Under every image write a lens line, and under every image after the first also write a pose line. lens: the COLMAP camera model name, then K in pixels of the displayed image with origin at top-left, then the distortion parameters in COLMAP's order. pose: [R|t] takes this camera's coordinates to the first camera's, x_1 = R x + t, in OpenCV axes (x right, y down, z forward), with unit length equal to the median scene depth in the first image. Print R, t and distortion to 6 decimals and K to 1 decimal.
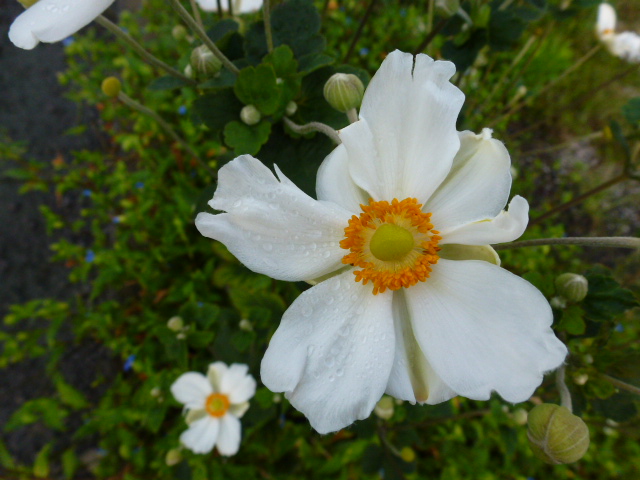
lens RADIAL K [[443.3, 0, 321.6], [0, 443.3, 243.5], [0, 0, 1]] dist [-0.024677, 0.001505]
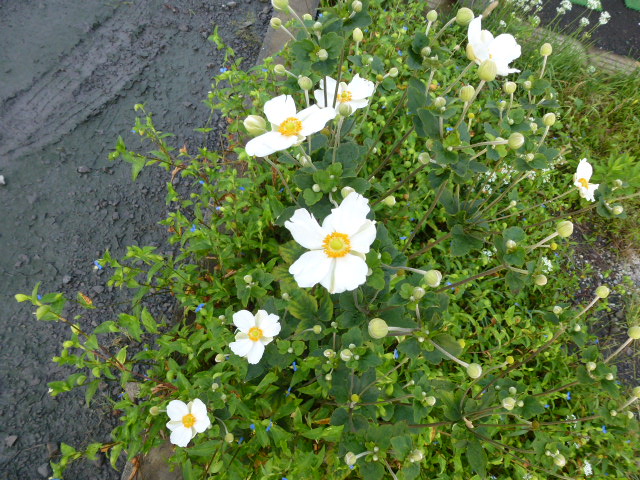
lens RADIAL K [[443.3, 0, 319.5], [0, 443.3, 238.7], [0, 0, 1]] dist [-0.024677, 0.001505]
pose [[0.944453, 0.288173, -0.158002, 0.066316], [-0.300649, 0.951767, -0.061240, 0.023928], [0.132733, 0.105342, 0.985538, -0.282130]]
